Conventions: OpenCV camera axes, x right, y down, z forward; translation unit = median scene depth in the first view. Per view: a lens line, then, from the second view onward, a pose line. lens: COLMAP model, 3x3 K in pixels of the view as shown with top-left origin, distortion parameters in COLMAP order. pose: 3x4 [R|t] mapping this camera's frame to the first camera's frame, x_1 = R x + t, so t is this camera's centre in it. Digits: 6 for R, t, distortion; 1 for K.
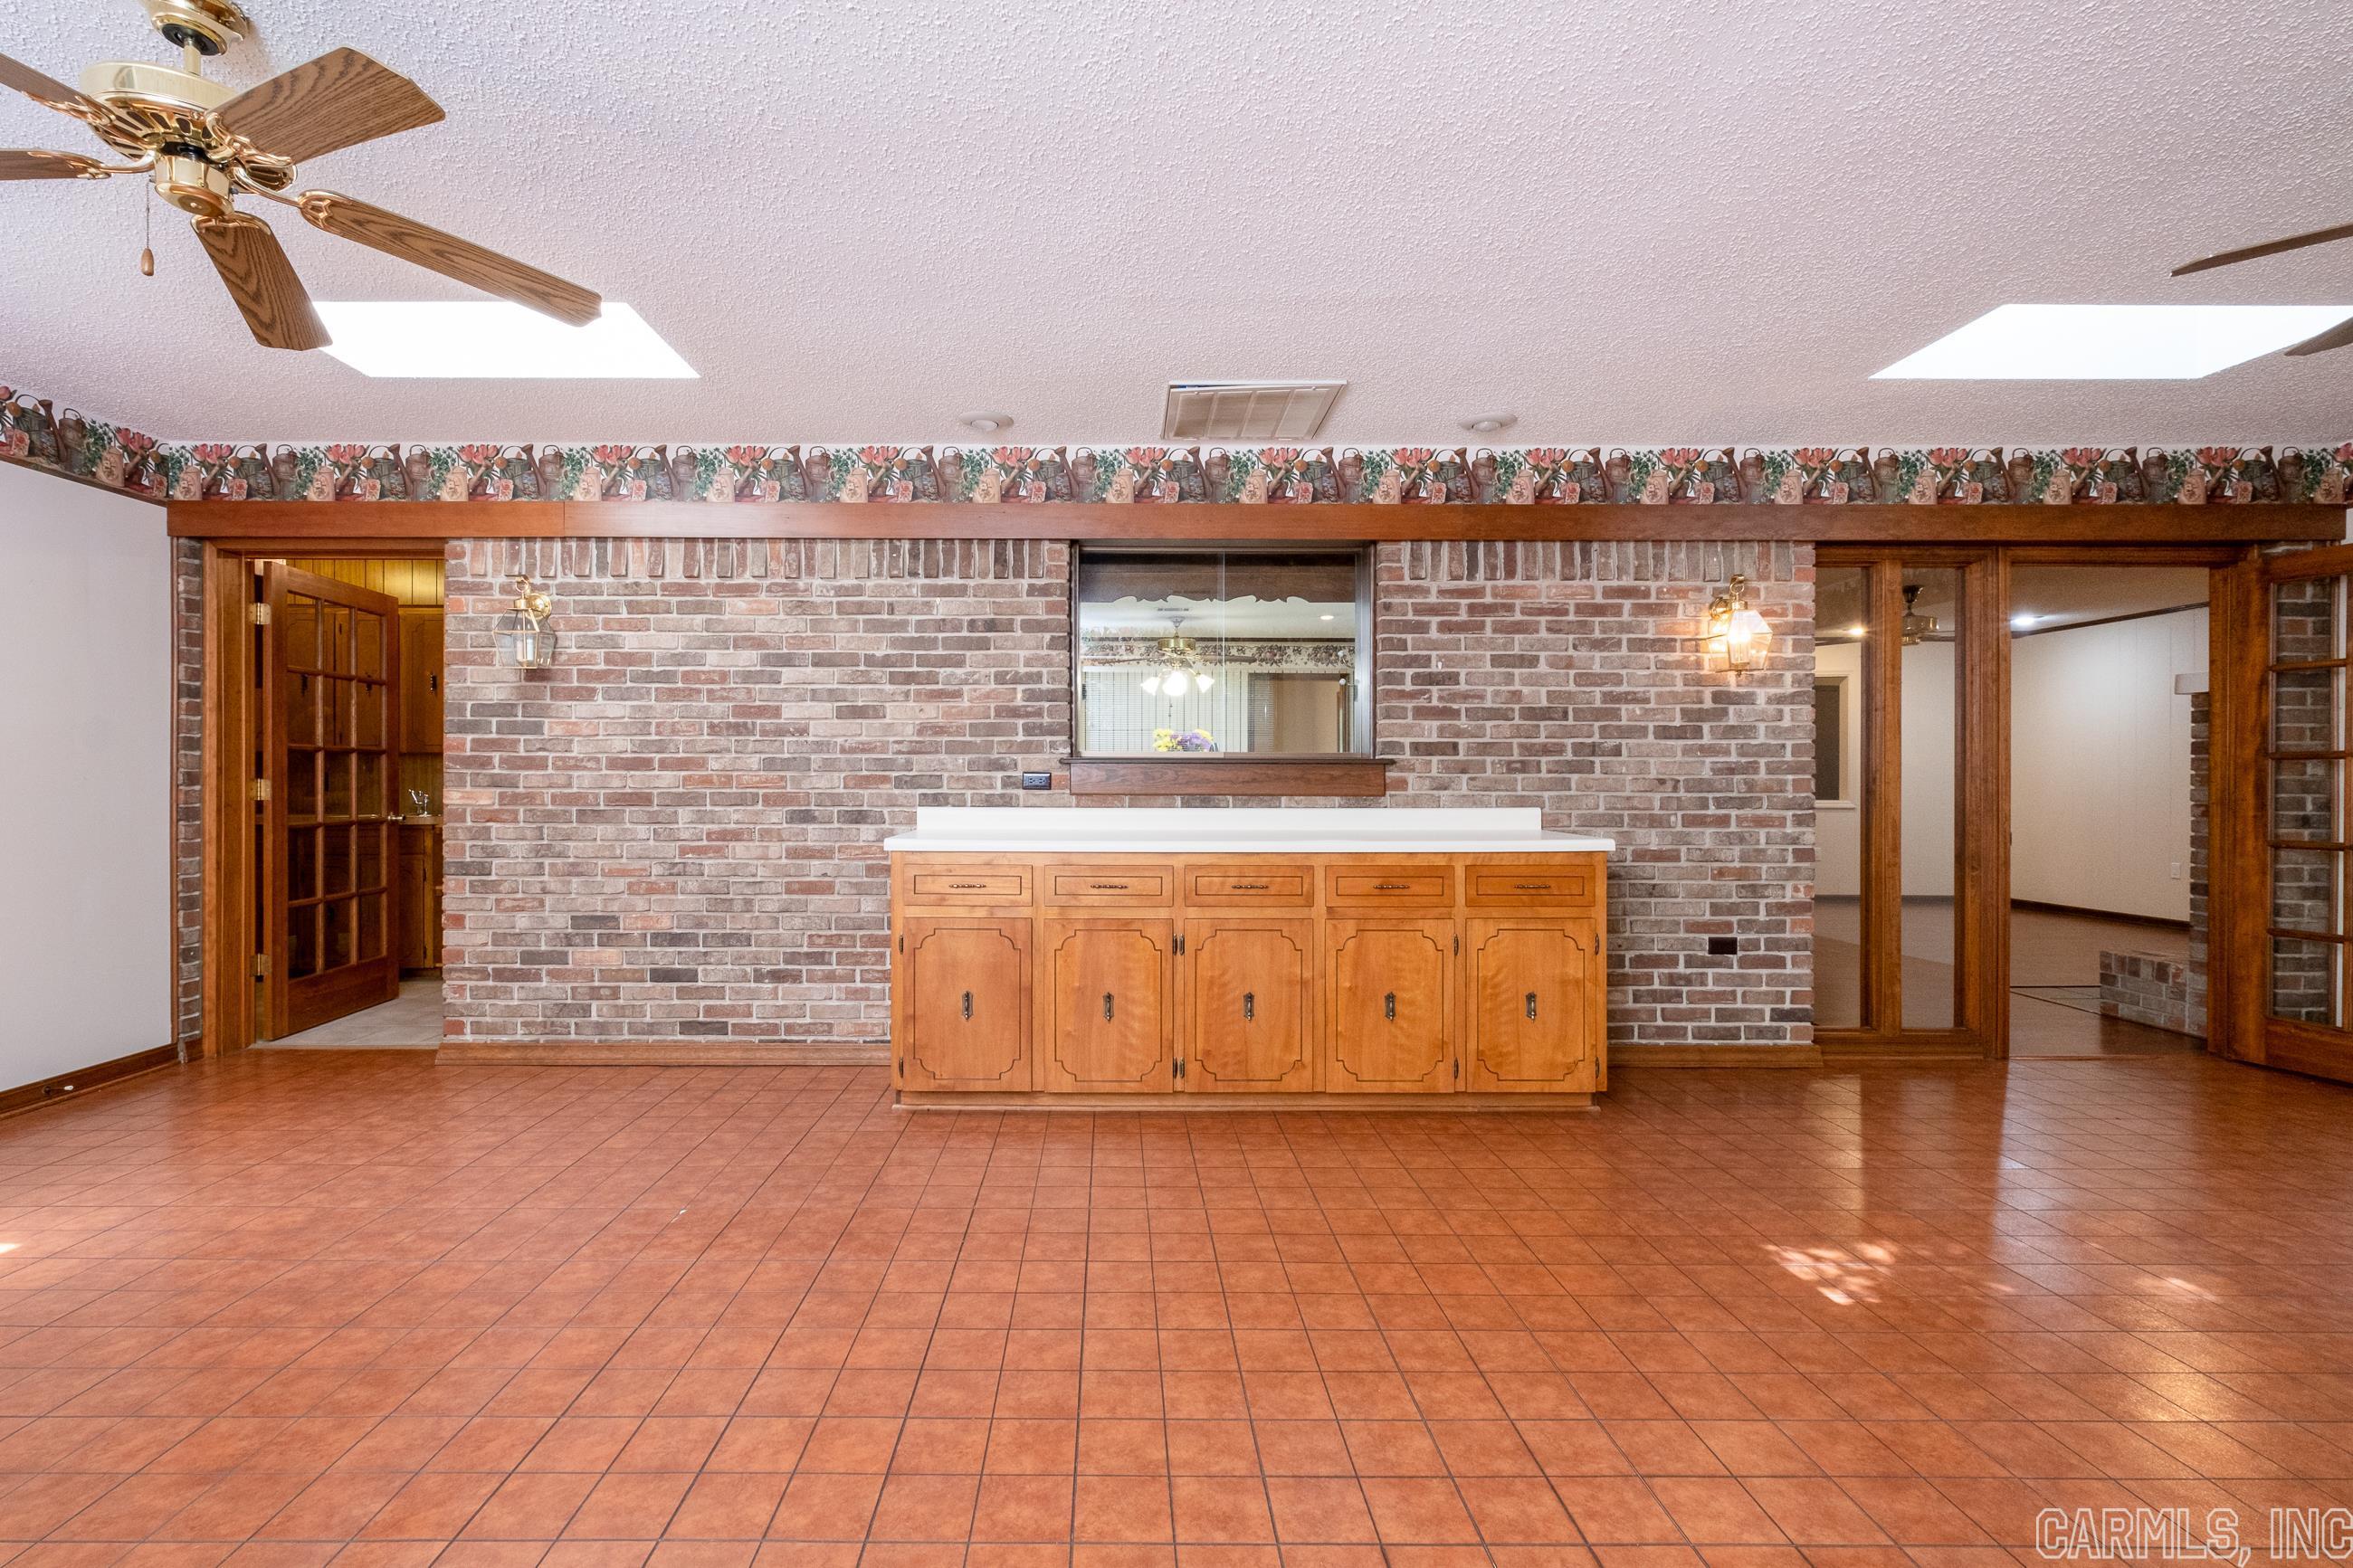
lens RADIAL K [[1089.6, 0, 1140.7], [0, 1089.6, 785.3], [0, 0, 1]] dist [0.001278, -0.000021]
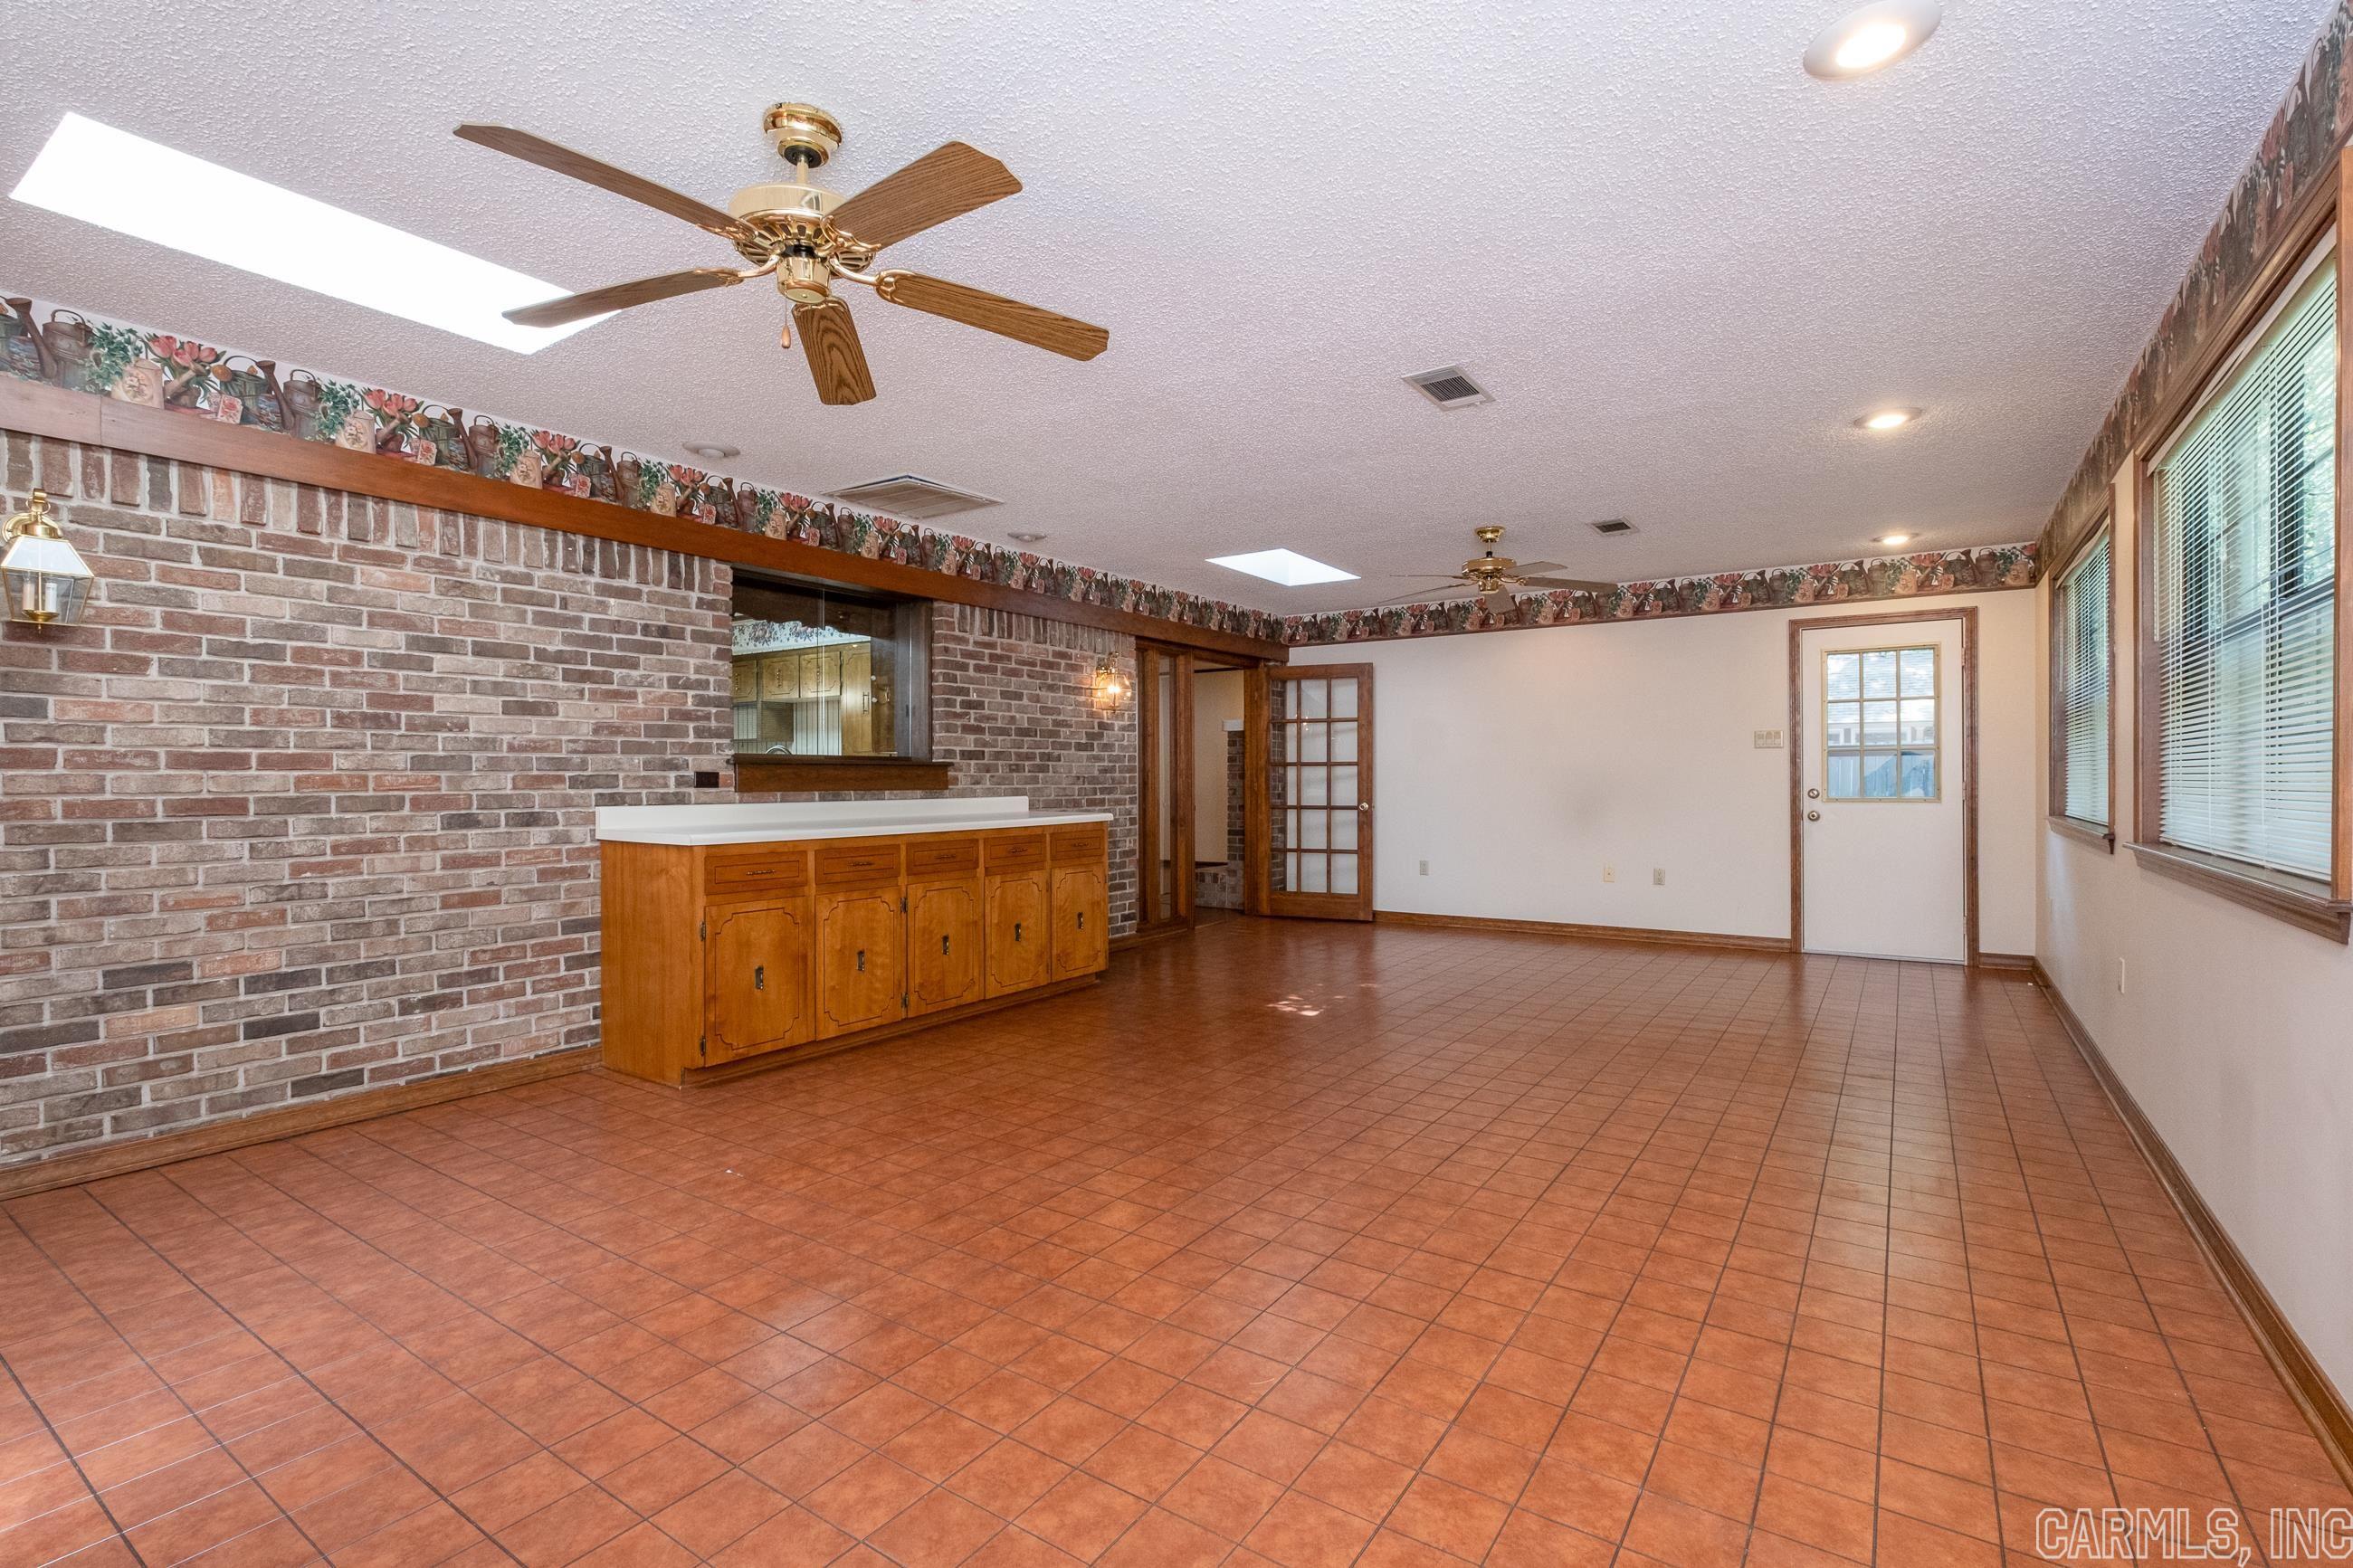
lens RADIAL K [[1085.5, 0, 1201.6], [0, 1085.5, 784.3], [0, 0, 1]] dist [-0.001748, -0.000343]
pose [[0.543544, -0.009615, 0.839326, -0.732330], [0.008383, 0.999947, 0.006025, -0.002084], [-0.839339, 0.003761, 0.543596, 0.000131]]
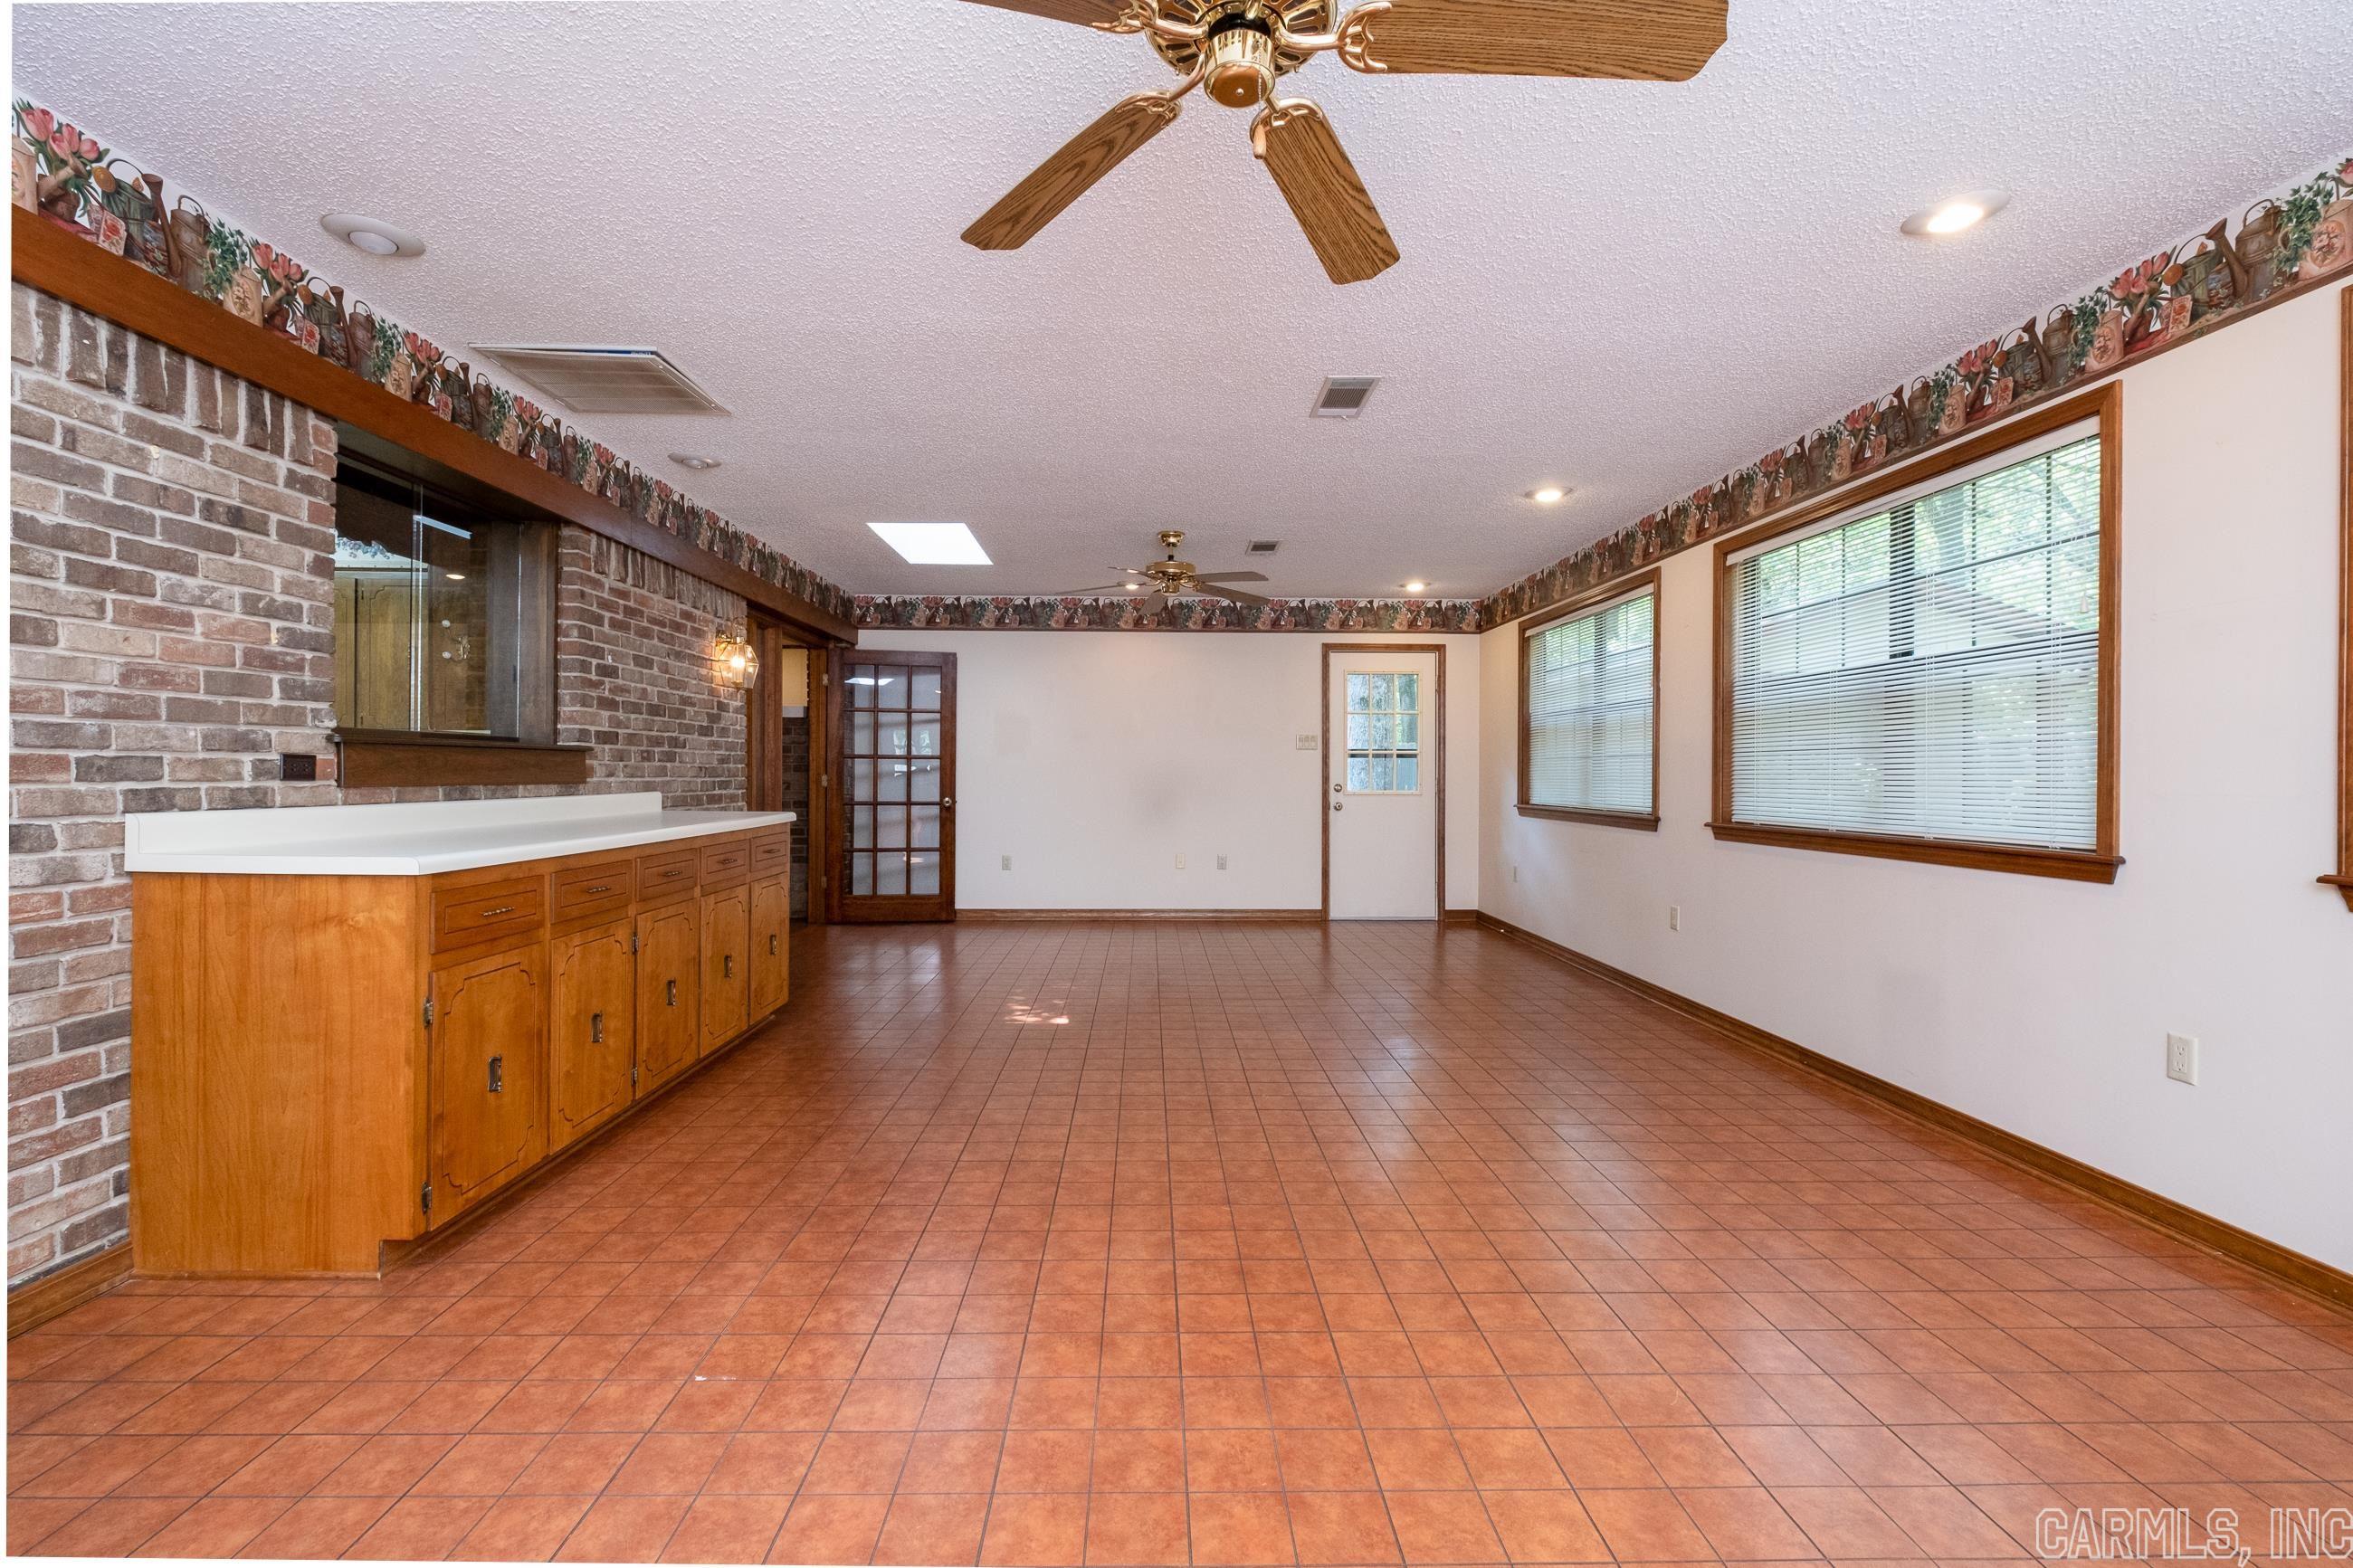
lens RADIAL K [[1043.4, 0, 1182.0], [0, 1043.4, 777.2], [0, 0, 1]] dist [-0.003355, -0.000173]
pose [[-0.040873, -0.007261, 0.999138, -0.752354], [-0.001123, 0.999973, 0.007221, -0.003432], [-0.999164, -0.000827, -0.040880, 0.485174]]
